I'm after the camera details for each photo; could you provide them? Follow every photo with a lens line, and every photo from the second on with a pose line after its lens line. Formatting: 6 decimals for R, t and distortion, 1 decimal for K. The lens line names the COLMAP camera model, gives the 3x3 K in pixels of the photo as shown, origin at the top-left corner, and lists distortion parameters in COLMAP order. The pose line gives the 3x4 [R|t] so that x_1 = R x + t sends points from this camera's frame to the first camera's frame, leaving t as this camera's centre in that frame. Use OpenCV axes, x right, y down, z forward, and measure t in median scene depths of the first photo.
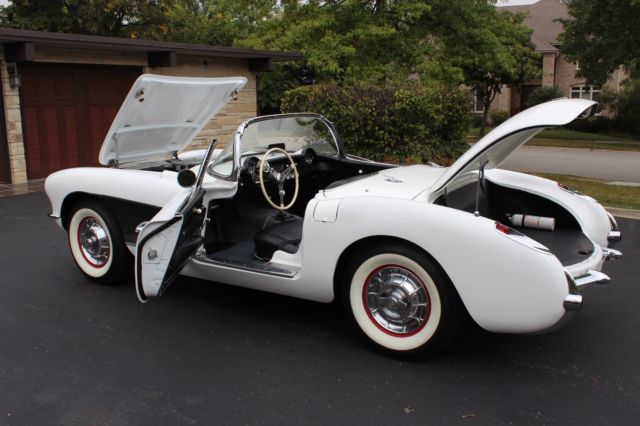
lens RADIAL K [[637.0, 0, 320.0], [0, 637.0, 213.0], [0, 0, 1]] dist [-0.154892, 0.183552]
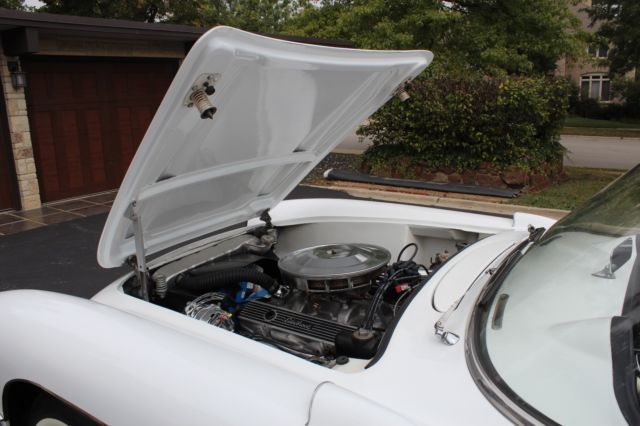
lens RADIAL K [[551.5, 0, 320.0], [0, 551.5, 213.0], [0, 0, 1]] dist [-0.163194, 0.143218]
pose [[0.999609, -0.019988, -0.019530, -0.102607], [0.020748, 0.999004, 0.039501, -0.063938], [0.018721, -0.039891, 0.999029, 0.332403]]
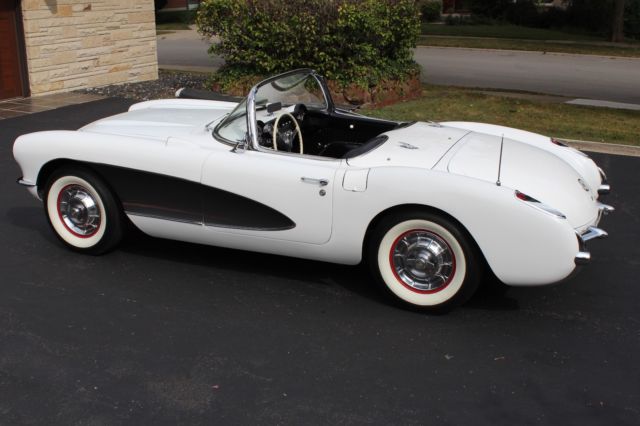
lens RADIAL K [[822.9, 0, 320.0], [0, 822.9, 213.0], [0, 0, 1]] dist [-0.079046, 0.020348]
pose [[0.987439, -0.041466, 0.152460, -0.092442], [0.025175, 0.993911, 0.107274, -0.035178], [-0.155980, -0.102088, 0.982470, -0.125885]]
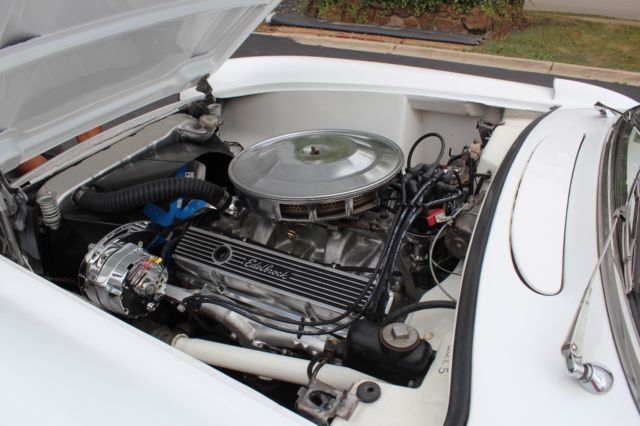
lens RADIAL K [[551.5, 0, 320.0], [0, 551.5, 213.0], [0, 0, 1]] dist [-0.163194, 0.143218]
pose [[0.995534, -0.057753, 0.074676, -0.109239], [0.031579, 0.949195, 0.313099, -0.067139], [-0.088965, -0.309343, 0.946780, 0.389171]]
